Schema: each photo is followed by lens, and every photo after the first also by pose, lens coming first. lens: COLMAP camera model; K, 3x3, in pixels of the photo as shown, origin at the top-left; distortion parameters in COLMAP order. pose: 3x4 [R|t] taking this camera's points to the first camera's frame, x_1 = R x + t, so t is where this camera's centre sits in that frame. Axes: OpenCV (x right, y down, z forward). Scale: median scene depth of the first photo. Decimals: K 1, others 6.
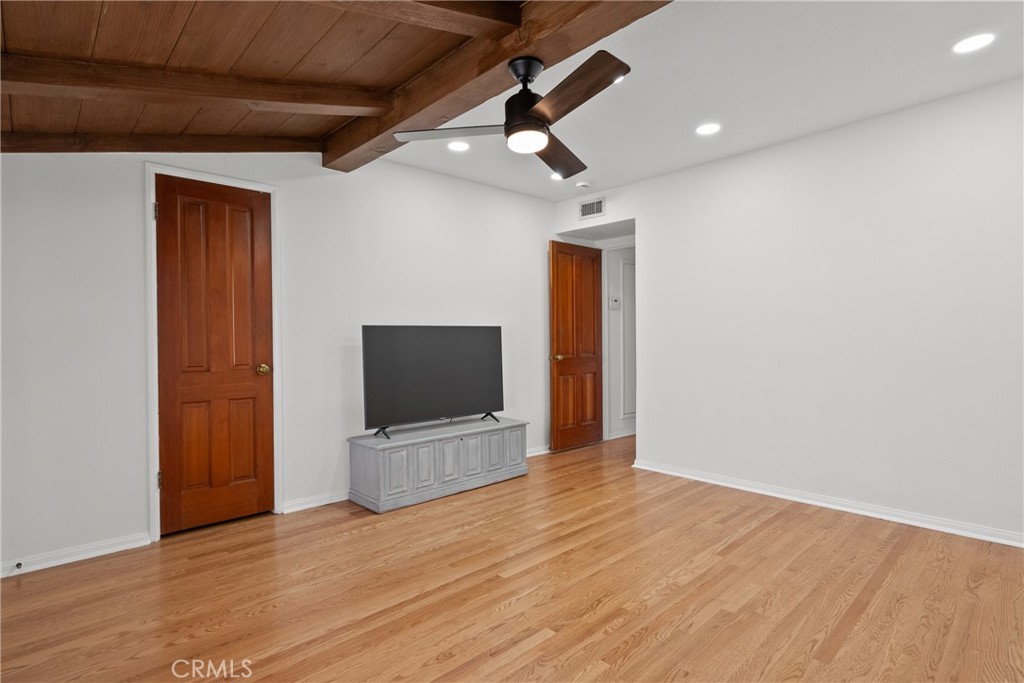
lens RADIAL K [[520.7, 0, 508.7], [0, 520.7, 335.7], [0, 0, 1]] dist [0.002025, 0.000795]
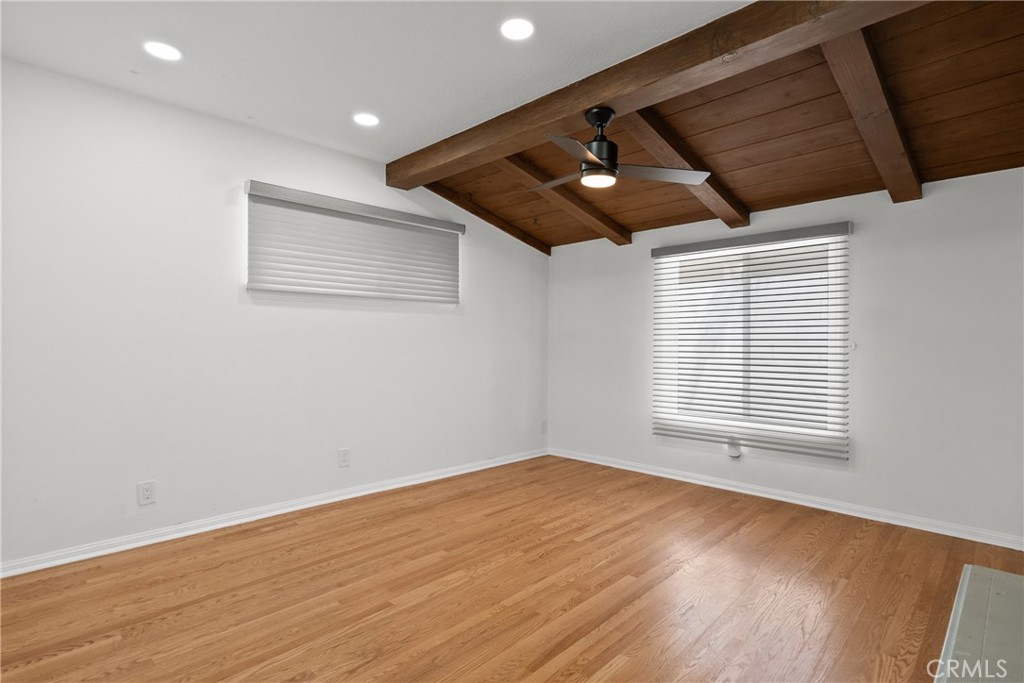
lens RADIAL K [[520.7, 0, 508.7], [0, 520.7, 335.7], [0, 0, 1]] dist [0.002025, 0.000795]
pose [[-0.999422, 0.003975, -0.033754, 0.300068], [0.004585, 0.999827, -0.018009, 0.005787], [0.033677, -0.018154, -0.999268, 2.318268]]
